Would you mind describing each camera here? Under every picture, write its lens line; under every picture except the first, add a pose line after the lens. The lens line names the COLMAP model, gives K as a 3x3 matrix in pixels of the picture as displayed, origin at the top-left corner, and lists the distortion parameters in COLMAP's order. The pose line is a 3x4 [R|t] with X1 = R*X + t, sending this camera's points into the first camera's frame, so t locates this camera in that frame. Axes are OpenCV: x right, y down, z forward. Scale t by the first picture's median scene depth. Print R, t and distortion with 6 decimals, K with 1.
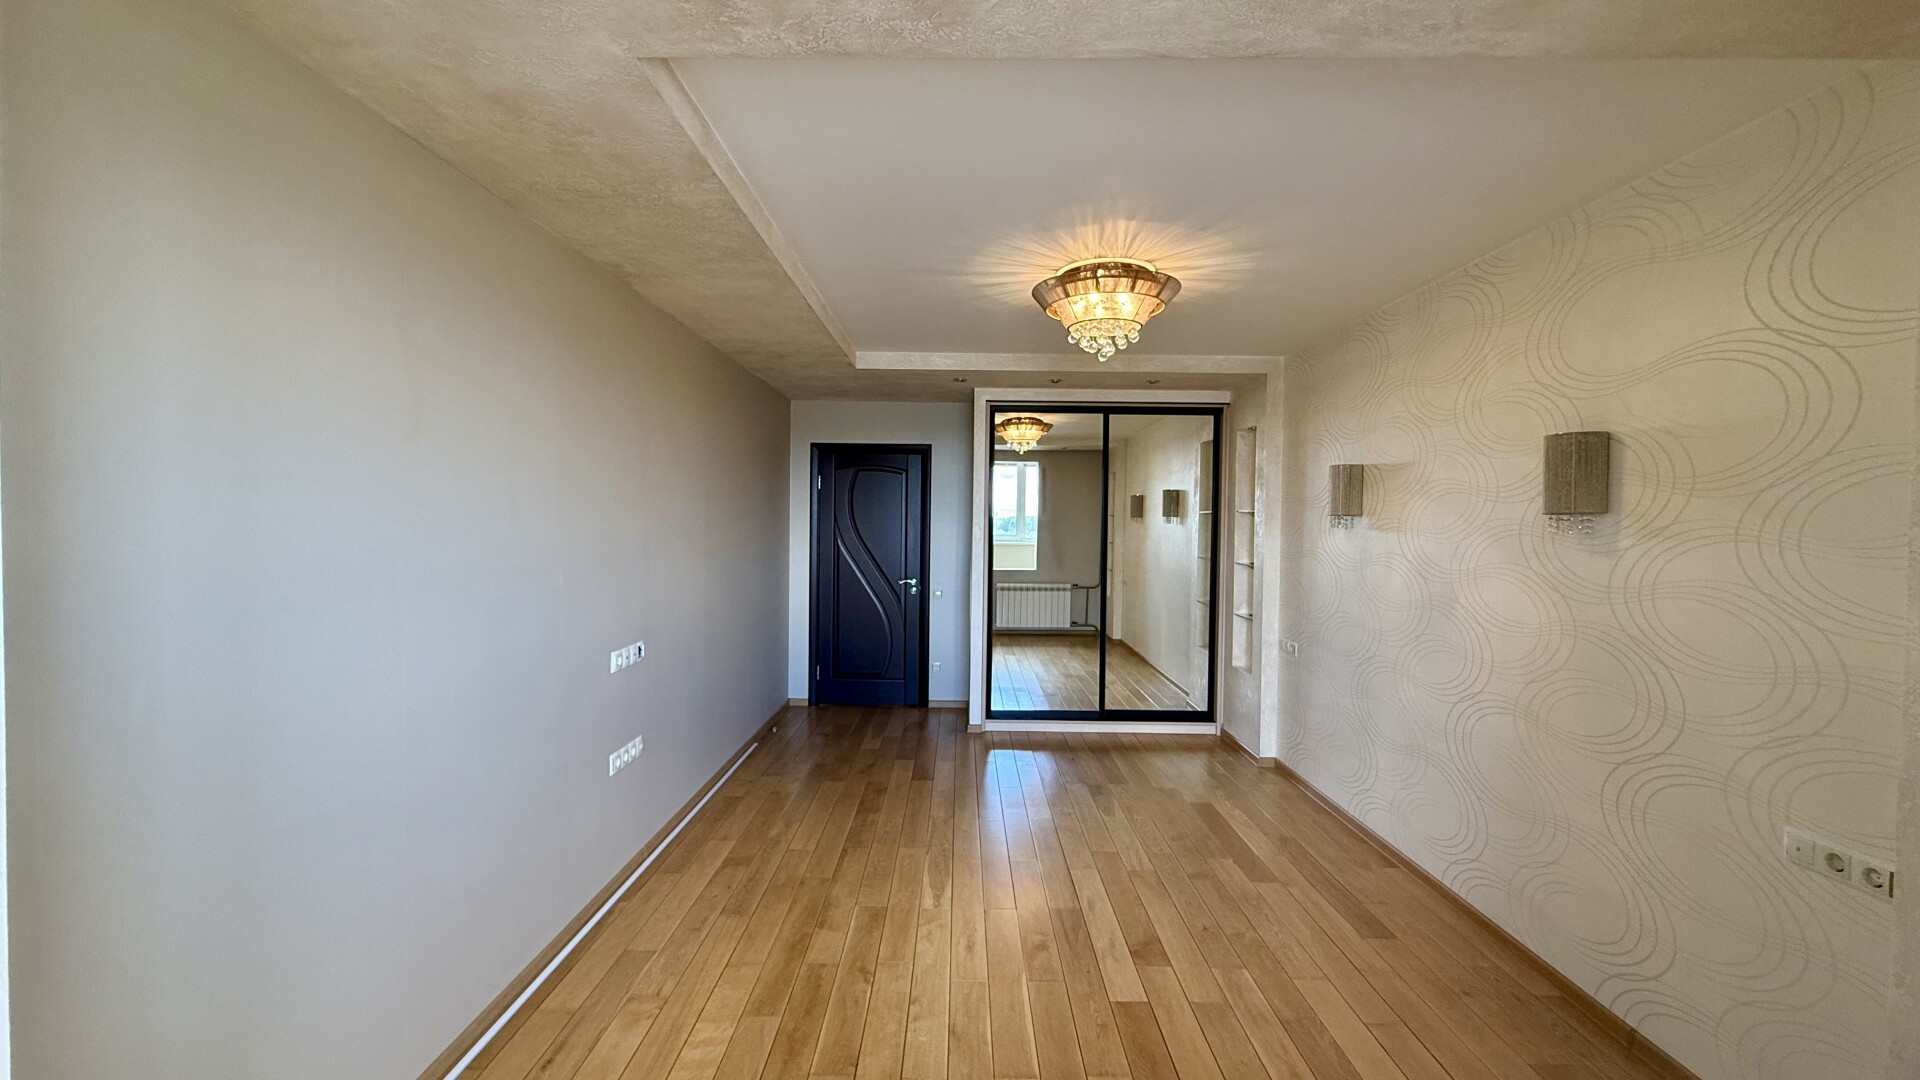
lens RADIAL K [[767.7, 0, 957.9], [0, 767.7, 536.1], [0, 0, 1]] dist [-0.000463, 0.000438]
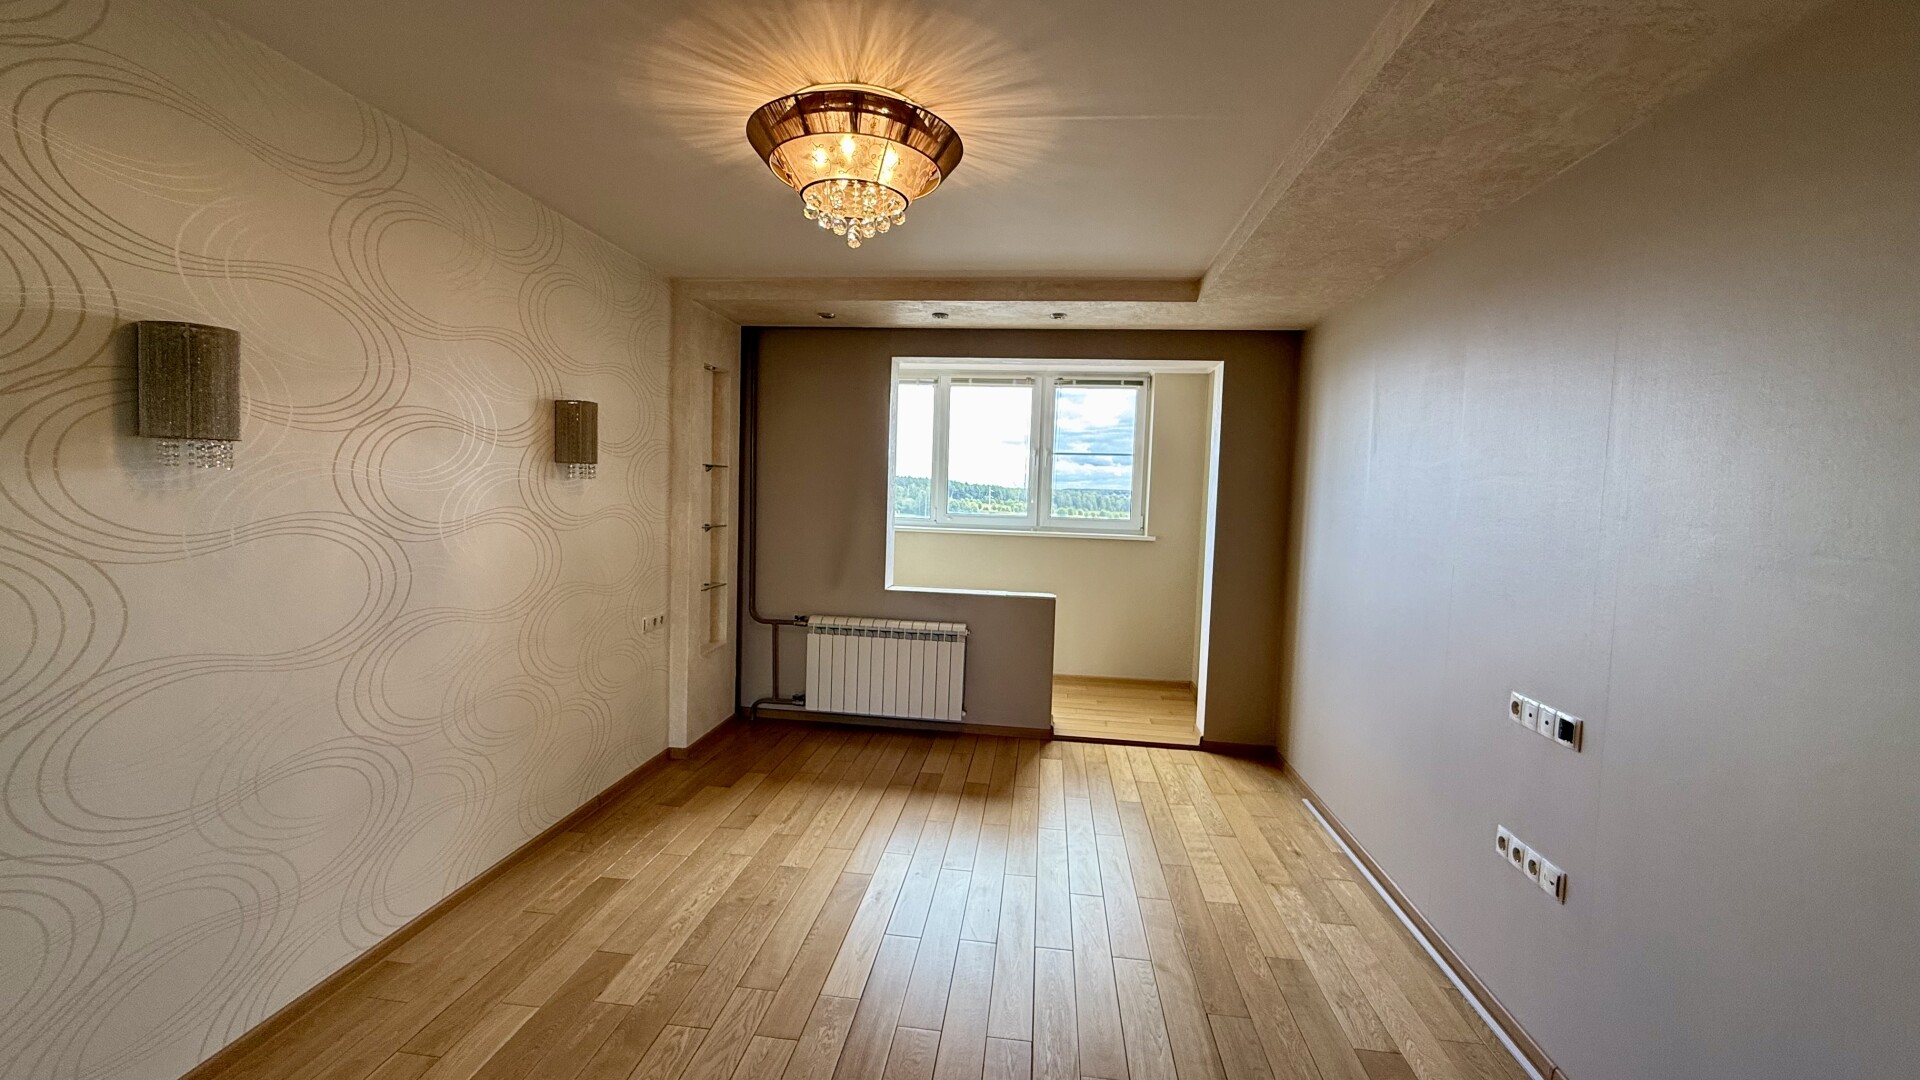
lens RADIAL K [[767.7, 0, 957.7], [0, 767.7, 536.7], [0, 0, 1]] dist [-0.000463, 0.000438]
pose [[-0.992569, -0.053717, 0.109186, 0.009263], [-0.044399, 0.995301, 0.086049, -0.035511], [-0.113295, 0.080562, -0.990290, 1.768791]]
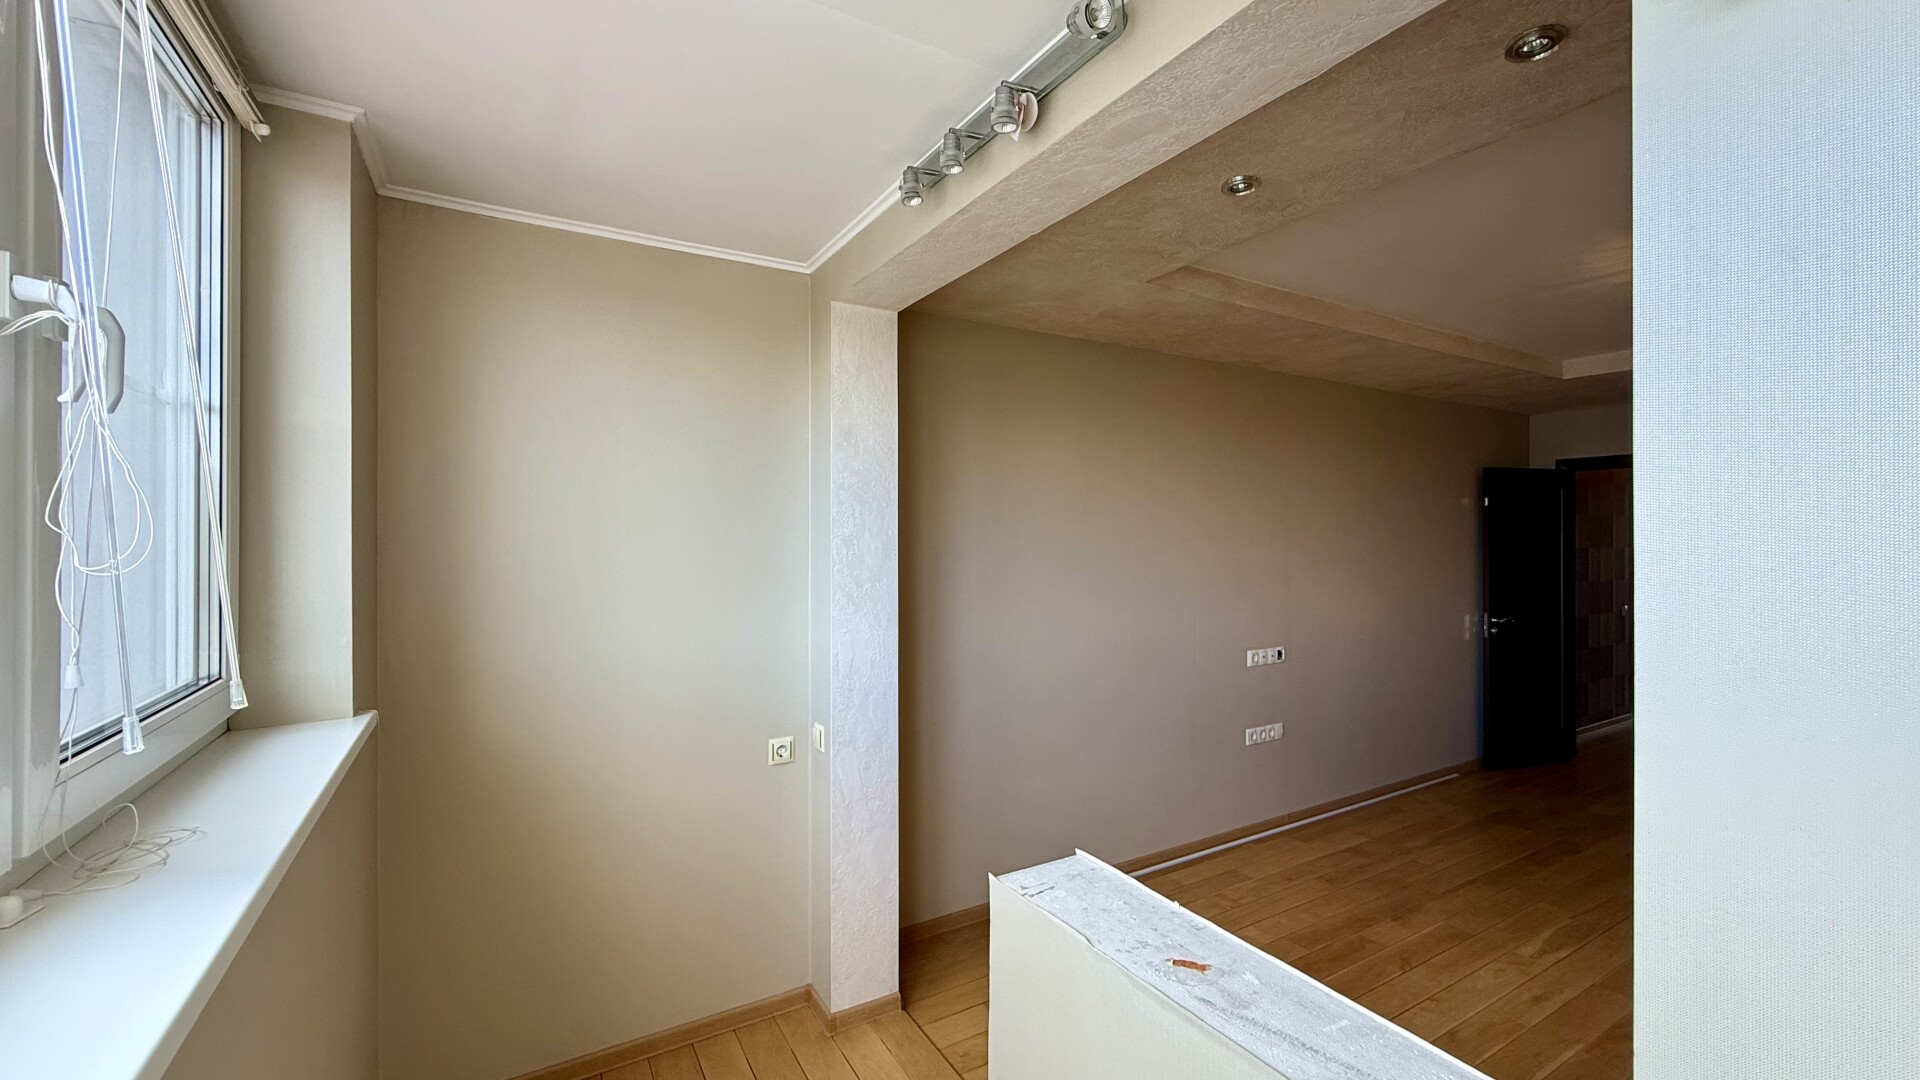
lens RADIAL K [[767.7, 0, 949.9], [0, 767.7, 535.9], [0, 0, 1]] dist [-0.000463, 0.000438]
pose [[0.518101, -0.013830, -0.855207, 0.407155], [-0.011356, 0.999670, -0.023046, -0.009083], [0.855244, 0.021652, 0.517773, -0.119579]]
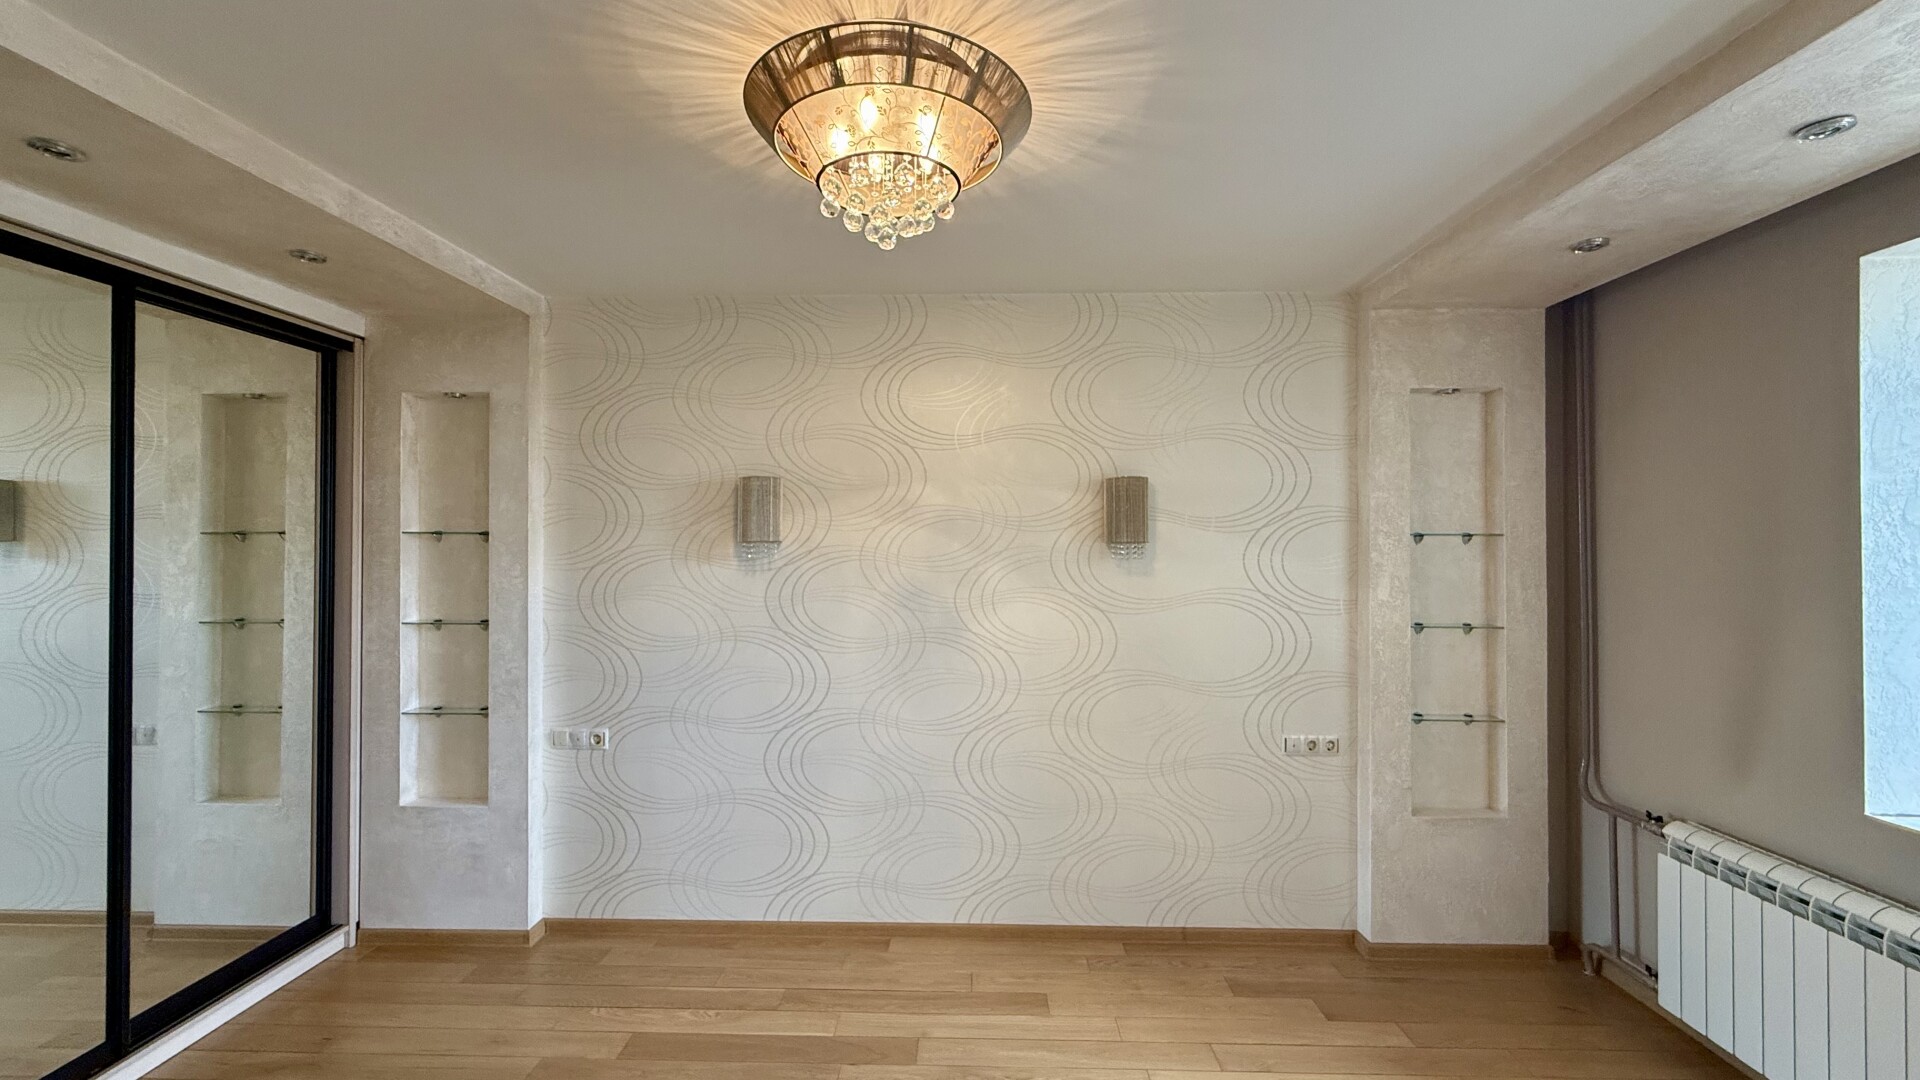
lens RADIAL K [[767.7, 0, 953.9], [0, 767.7, 535.6], [0, 0, 1]] dist [-0.000463, 0.000438]
pose [[0.023033, -0.004391, 0.999725, -0.338375], [0.021424, 0.999763, 0.003897, -0.039892], [-0.999505, 0.021328, 0.023122, 0.991640]]
